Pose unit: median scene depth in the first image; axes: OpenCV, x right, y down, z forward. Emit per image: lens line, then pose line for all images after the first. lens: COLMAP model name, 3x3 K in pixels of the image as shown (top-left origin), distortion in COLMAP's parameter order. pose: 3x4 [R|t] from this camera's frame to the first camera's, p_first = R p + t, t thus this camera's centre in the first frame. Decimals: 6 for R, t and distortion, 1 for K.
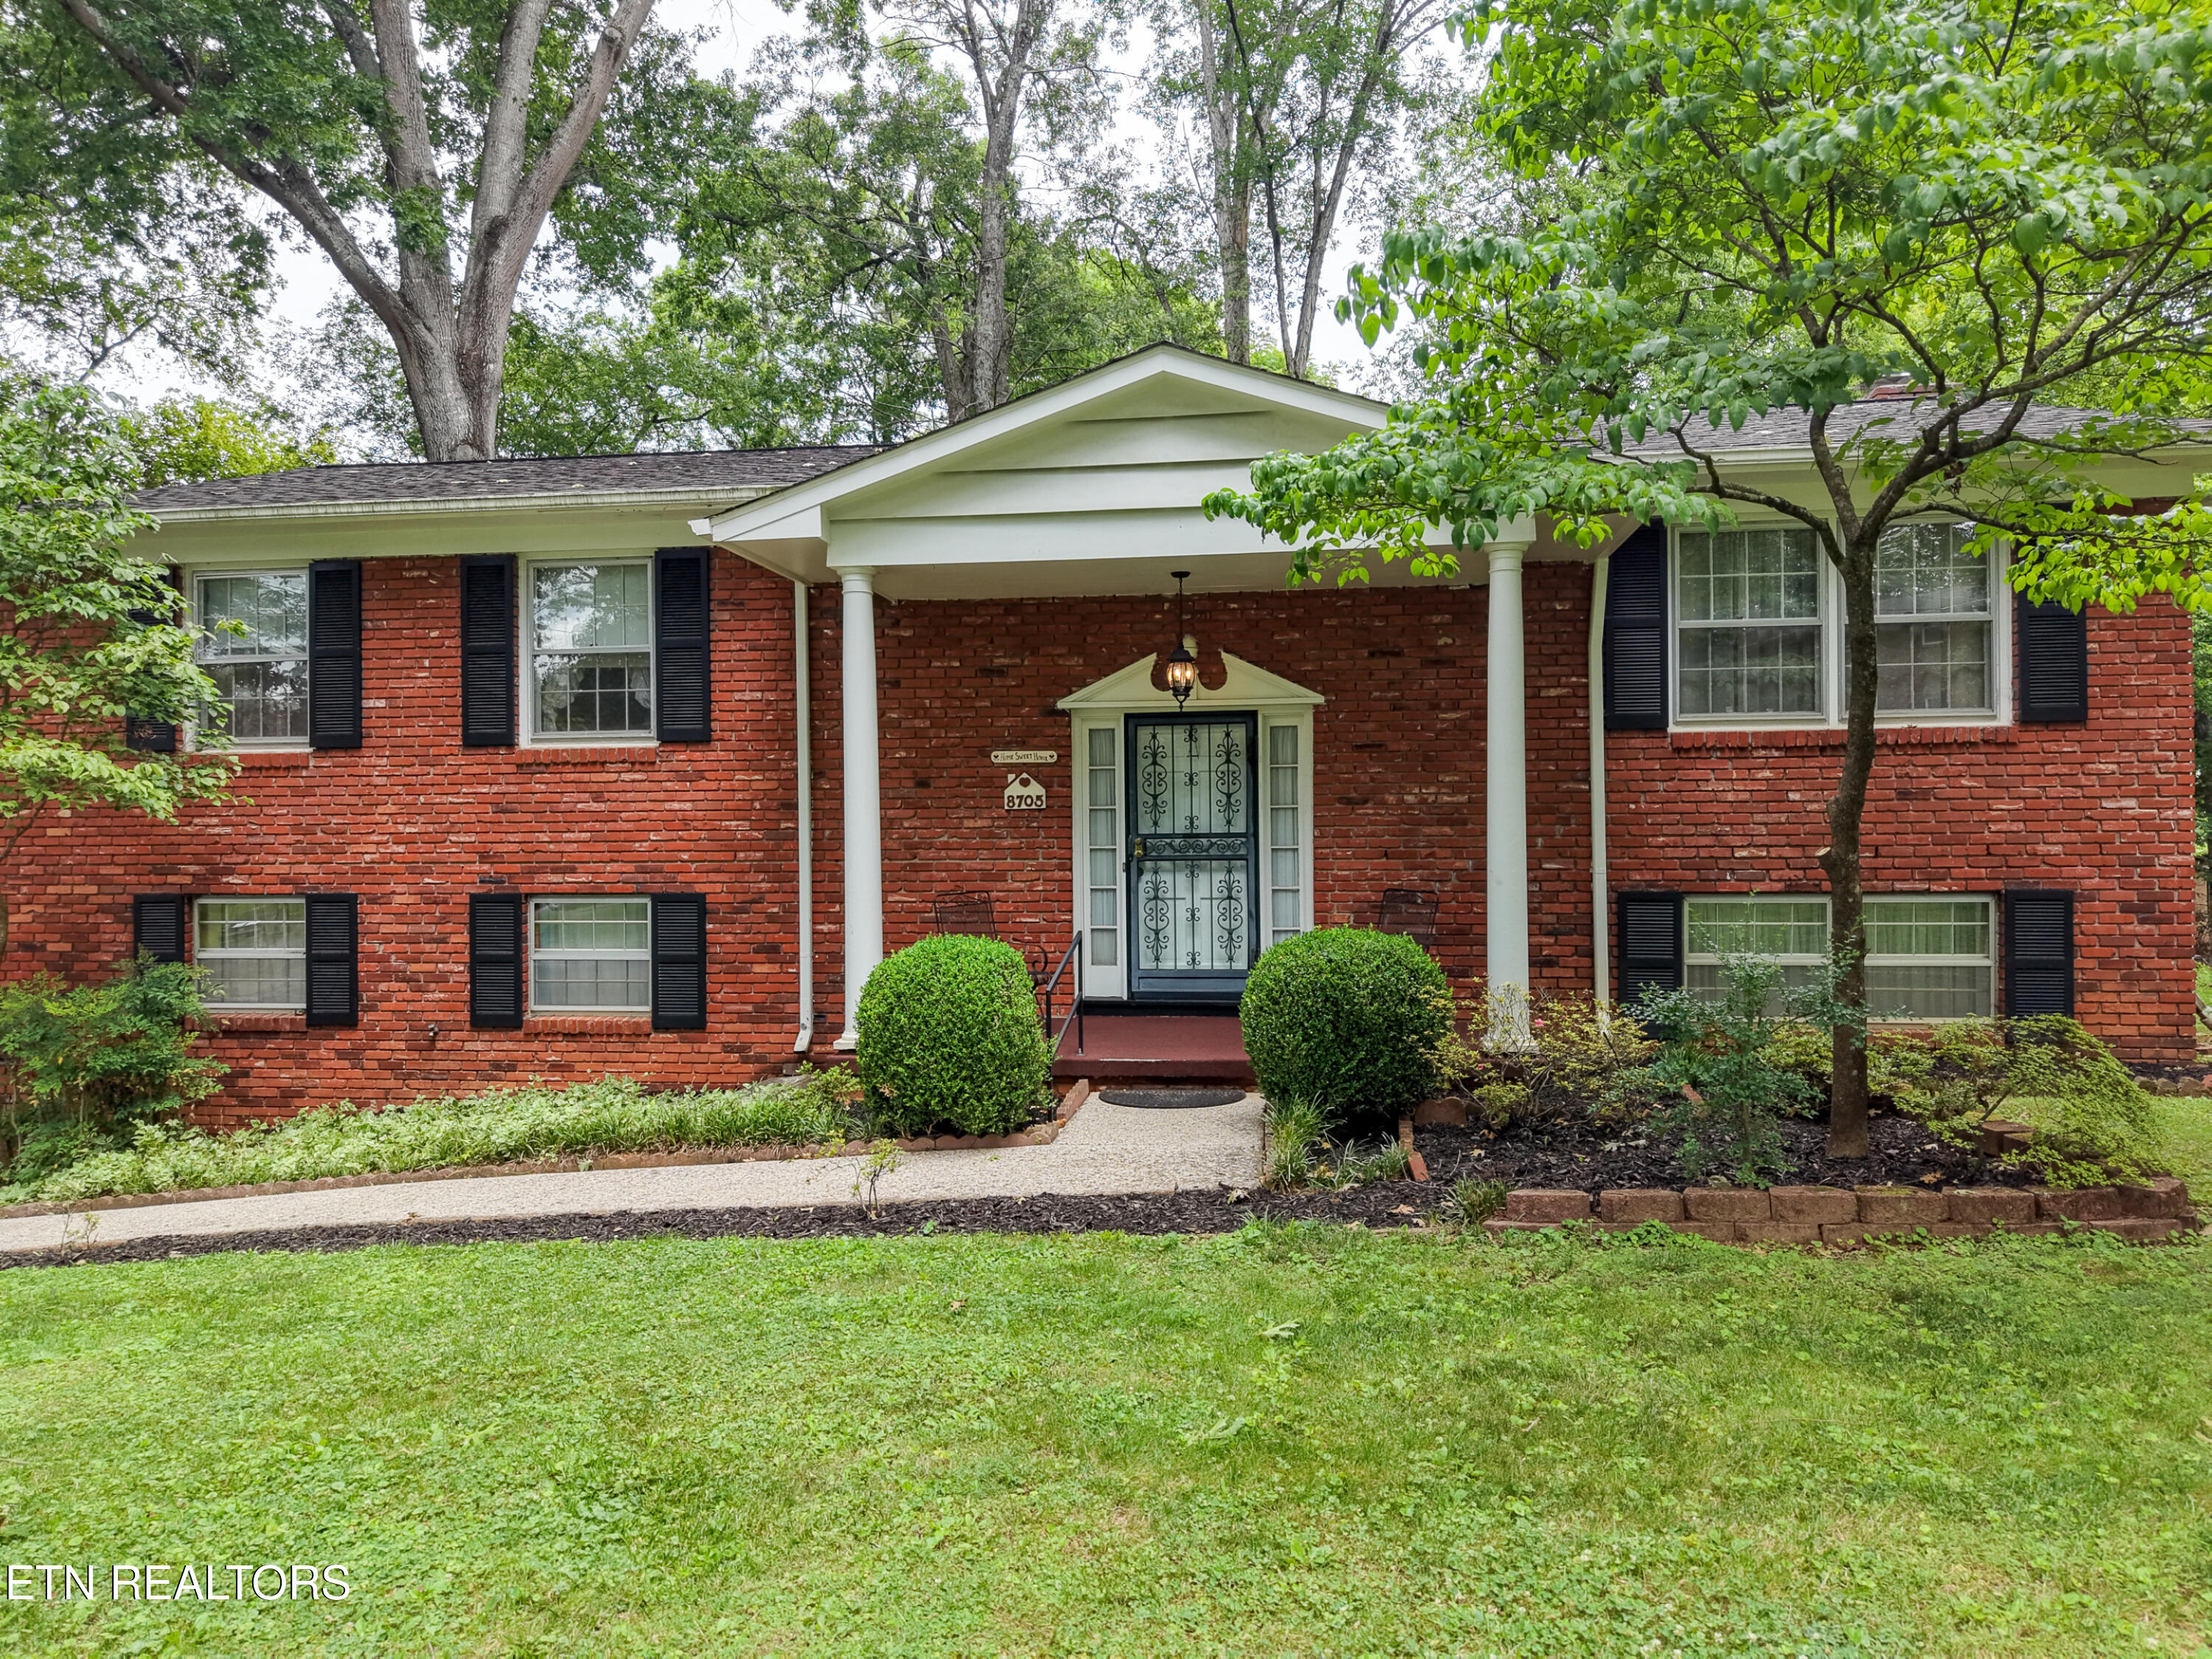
lens RADIAL K [[1479.7, 0, 1119.1], [0, 1479.7, 832.0], [0, 0, 1]] dist [0.027126, -0.038171]
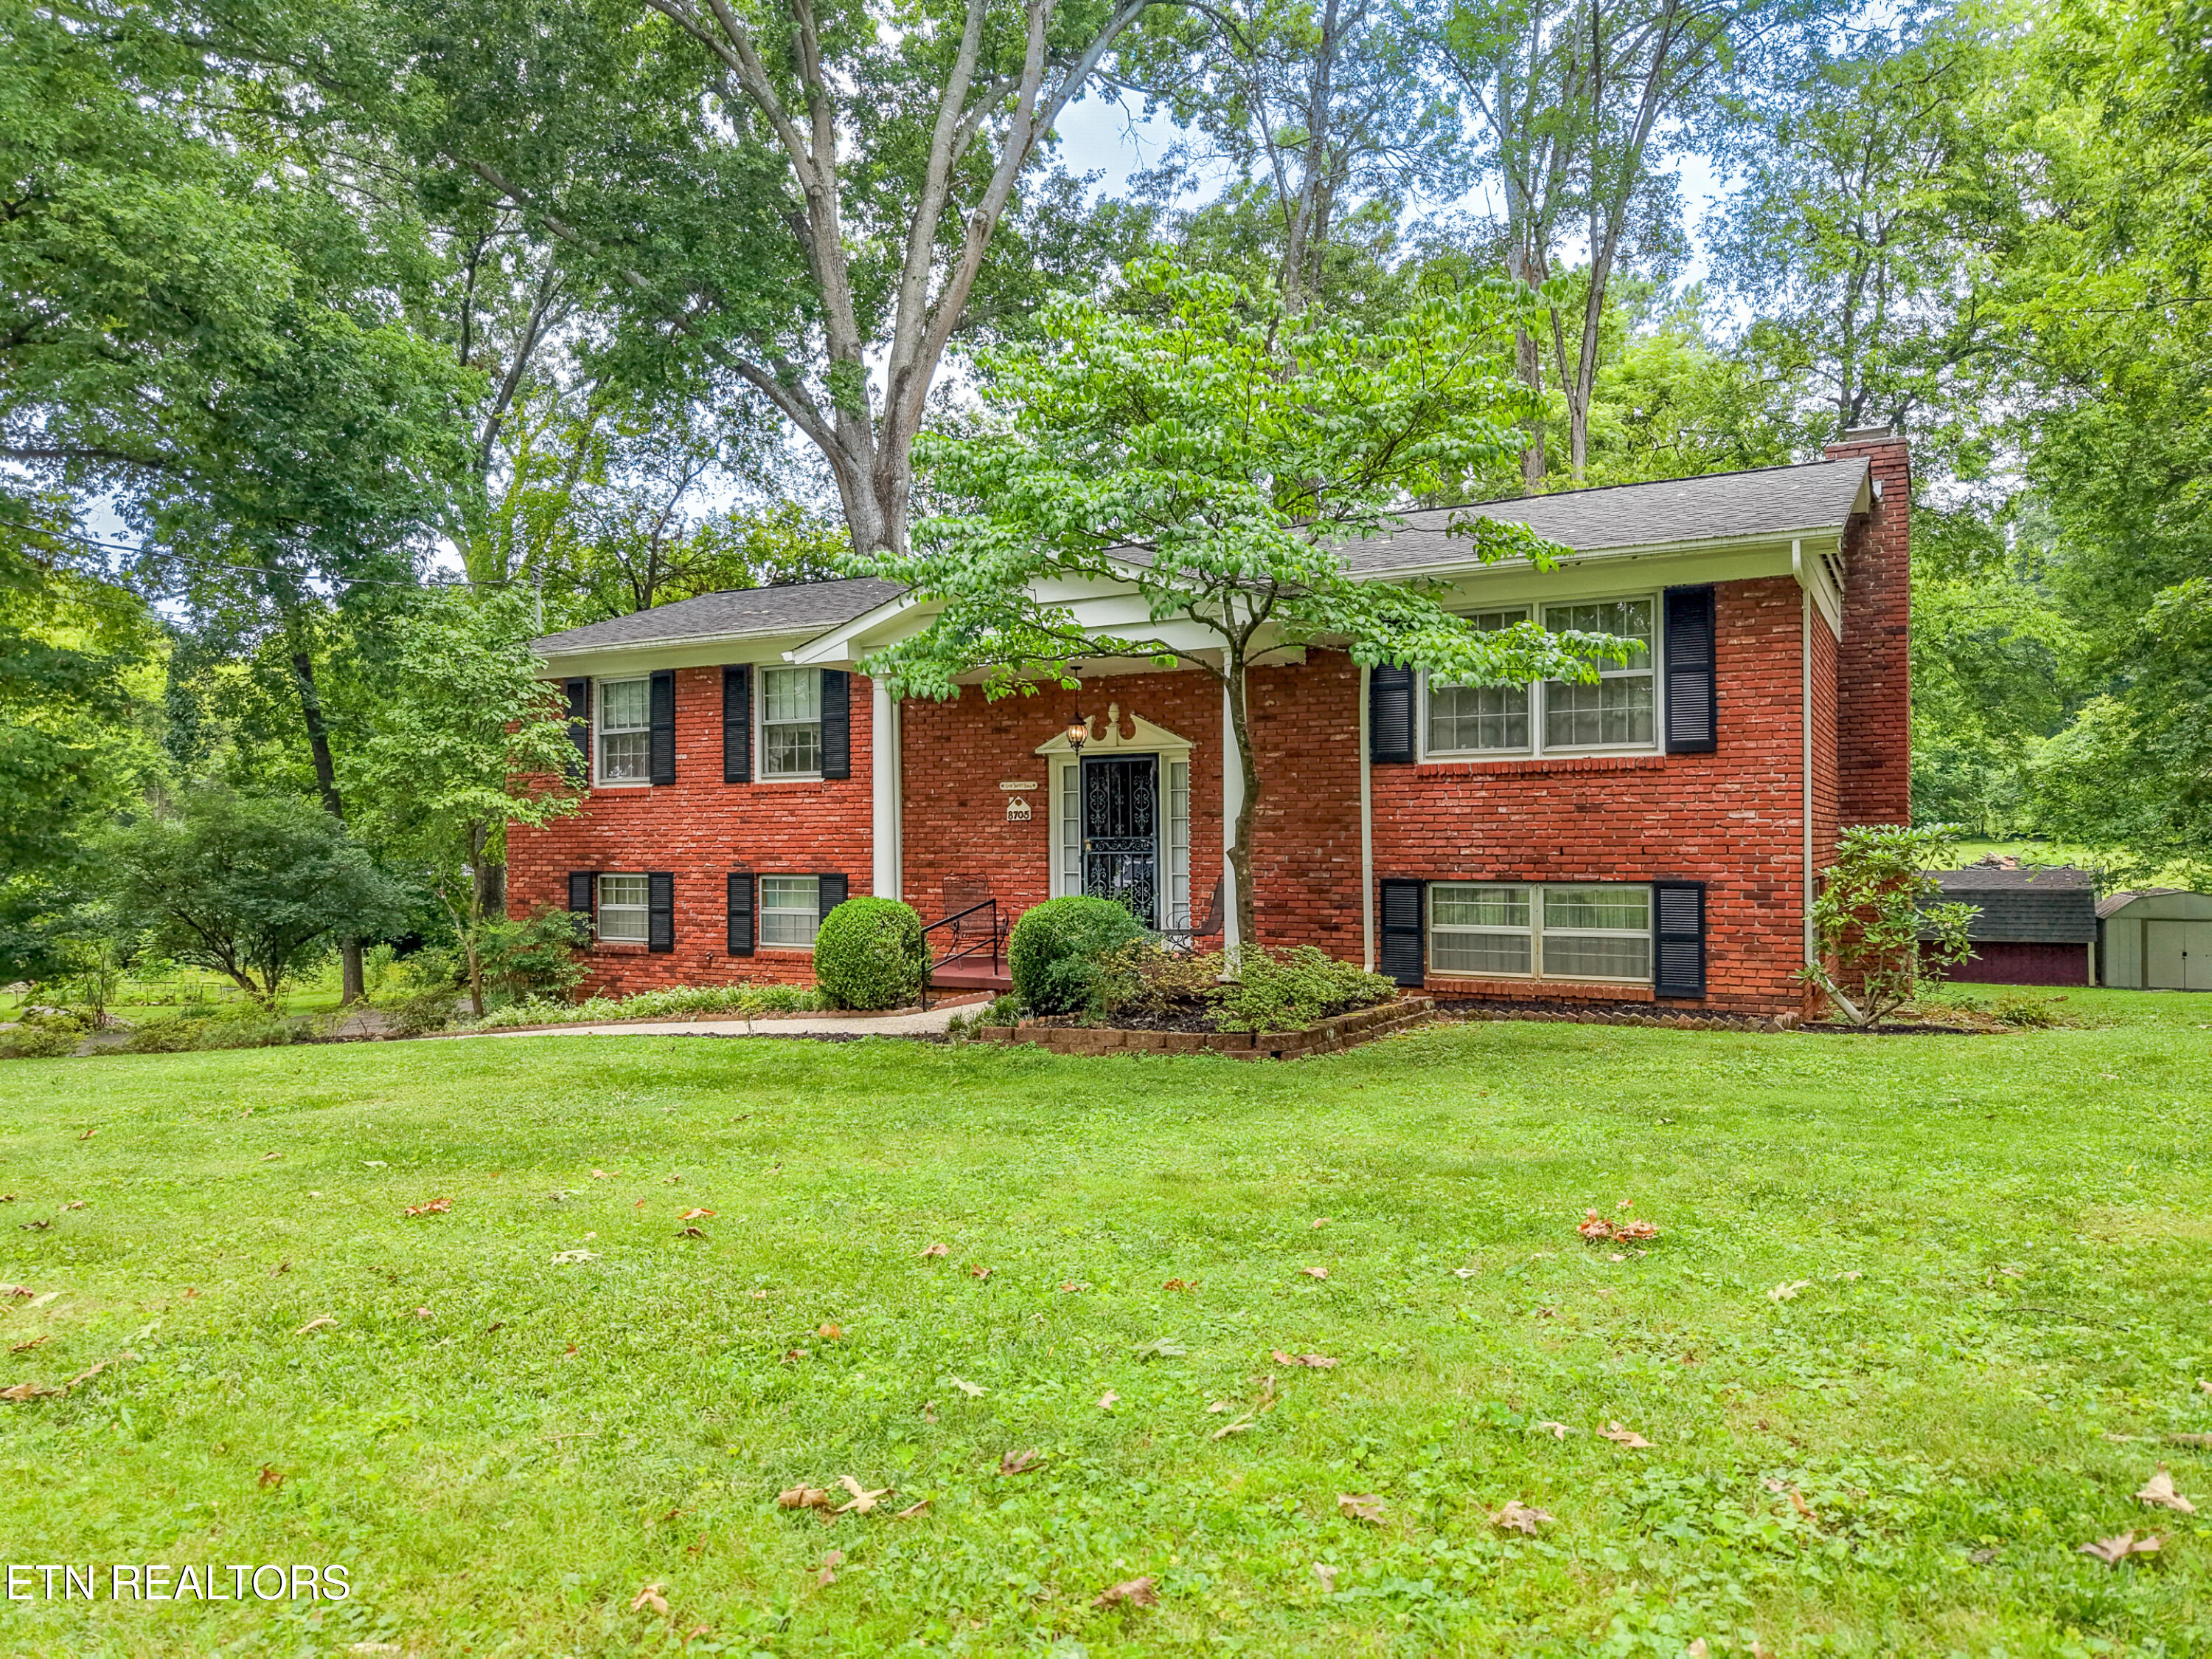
lens RADIAL K [[1479.7, 0, 1119.1], [0, 1479.7, 832.0], [0, 0, 1]] dist [0.027126, -0.038171]
pose [[0.928314, 0.000107, -0.371797, 0.571273], [0.000495, 0.999999, 0.001524, -0.005569], [0.371796, -0.001599, 0.928313, -0.353658]]
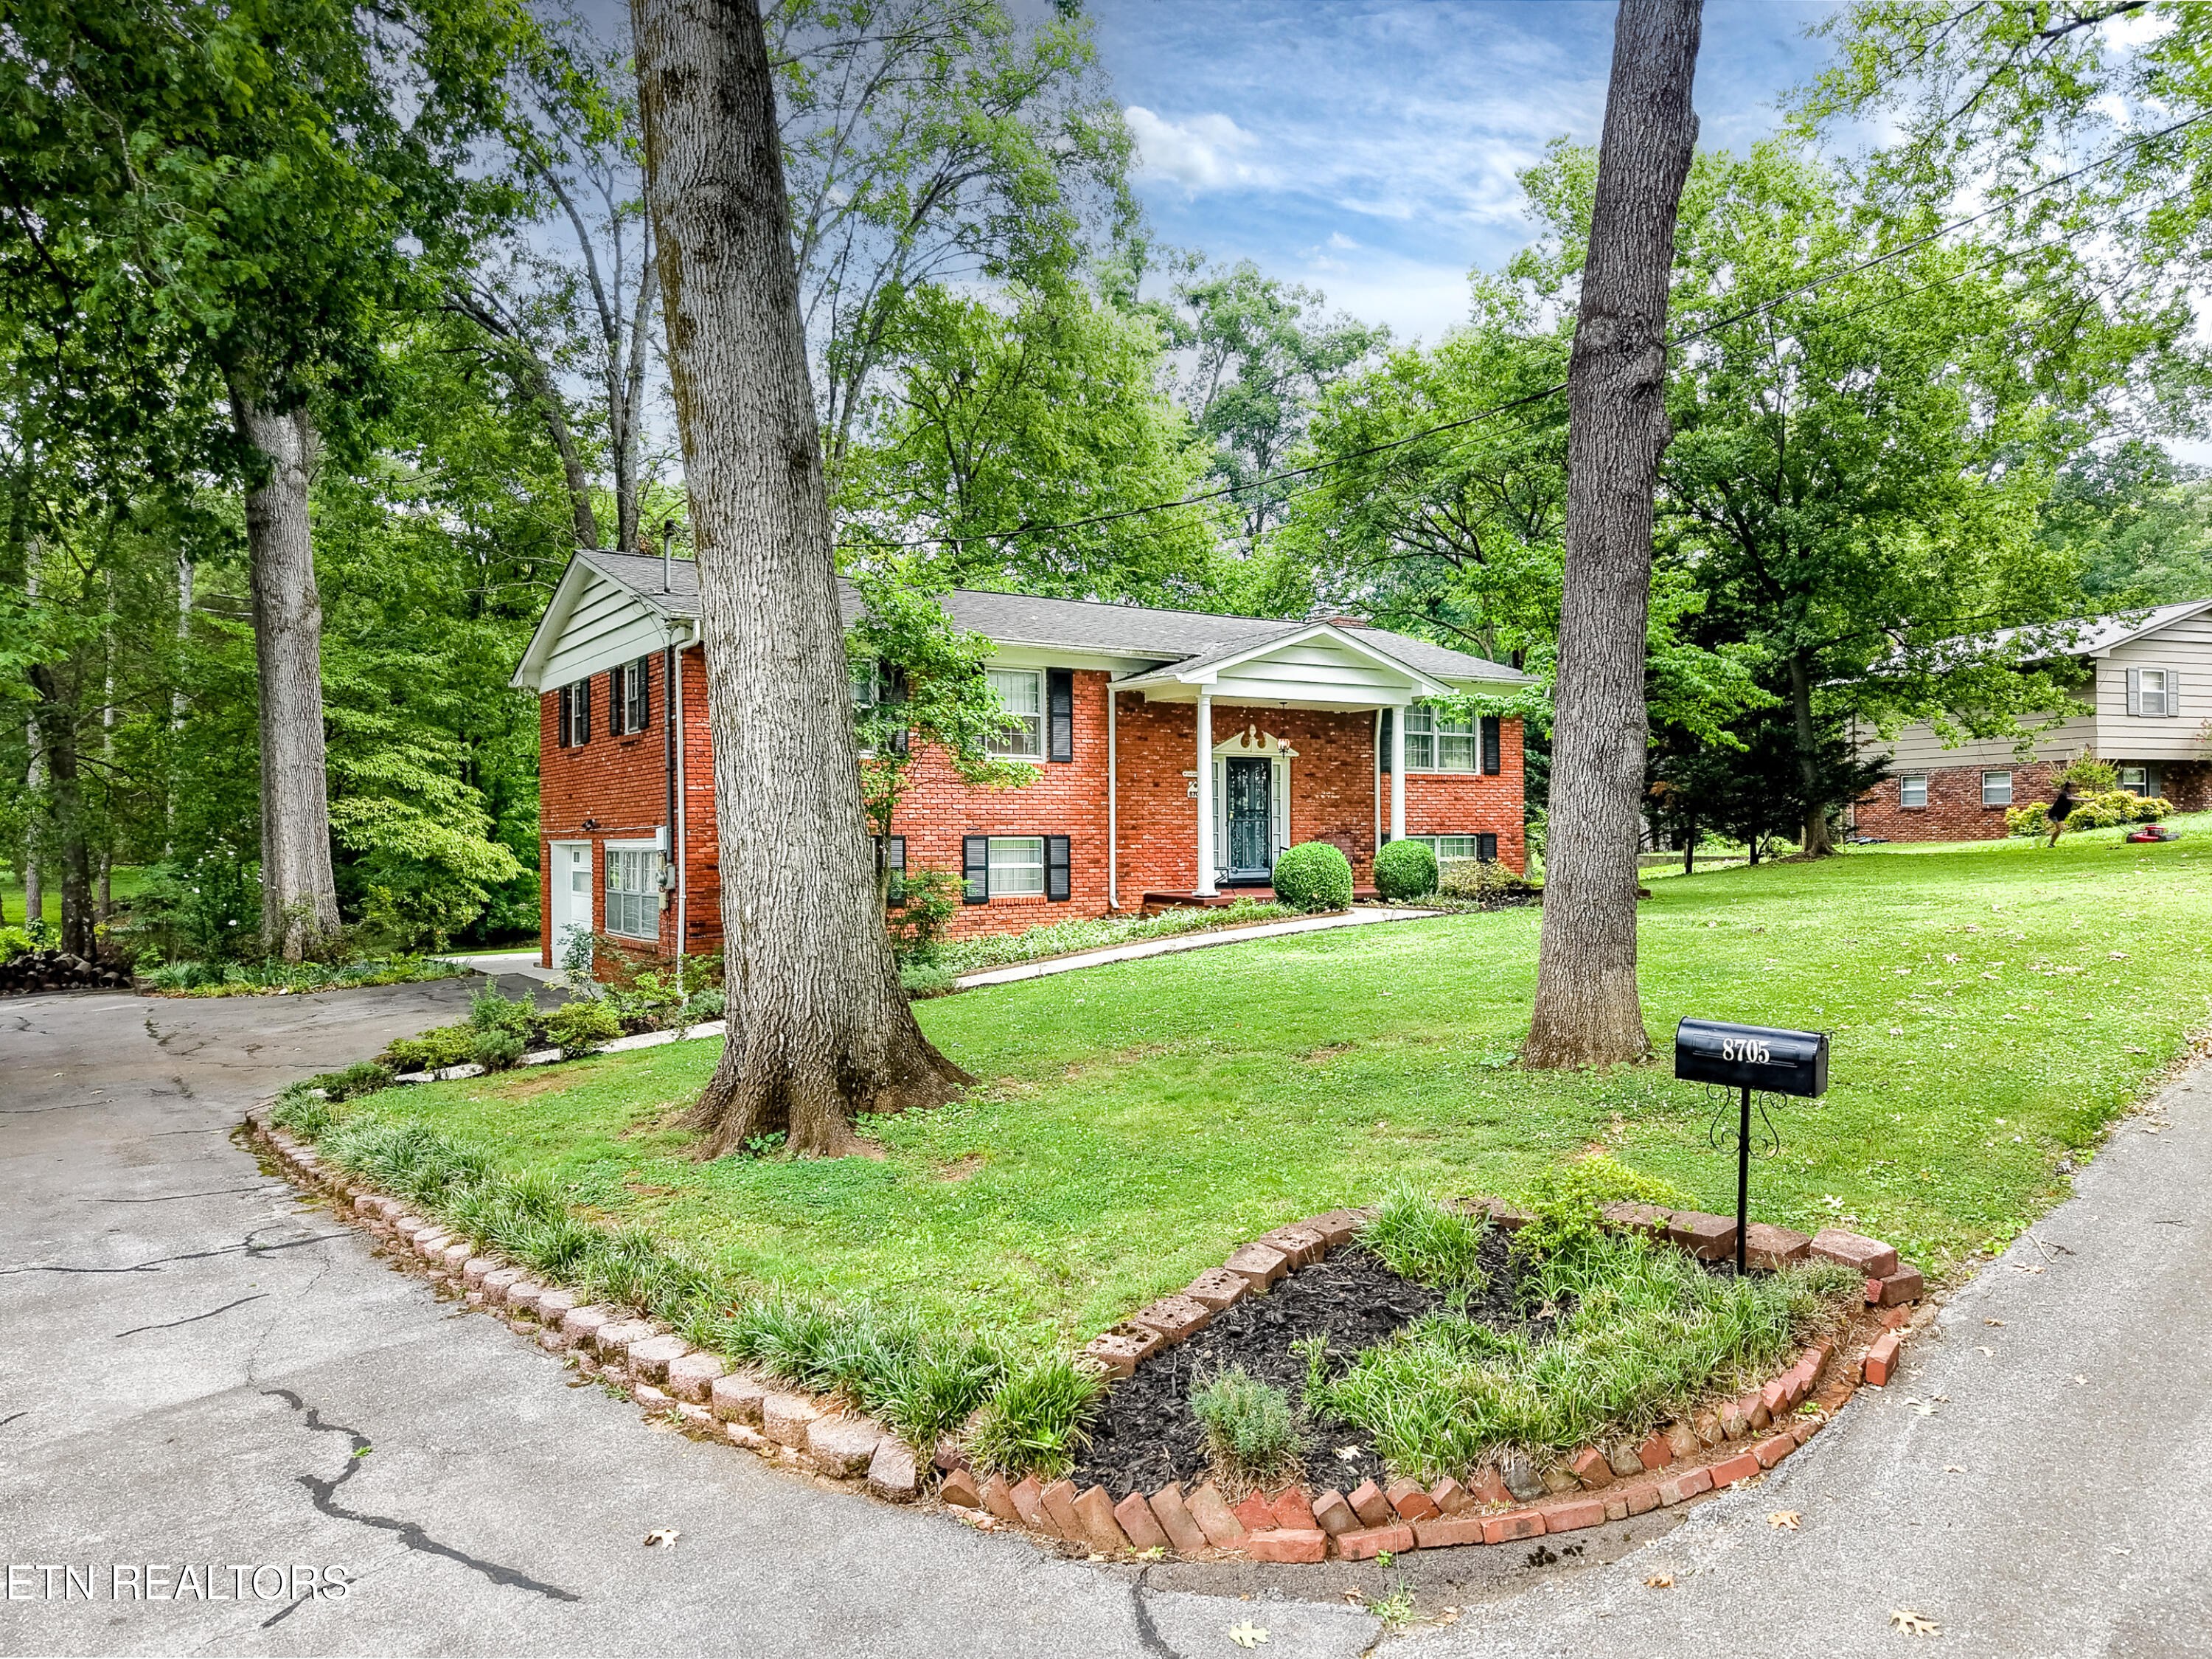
lens RADIAL K [[1439.4, 0, 1121.6], [0, 1439.4, 855.8], [0, 0, 1]] dist [0.074437, -0.107690]
pose [[0.762029, -0.006933, 0.647506, -1.510412], [-0.001225, 0.999925, 0.012147, 0.045339], [-0.647542, -0.010049, 0.761963, -0.577205]]
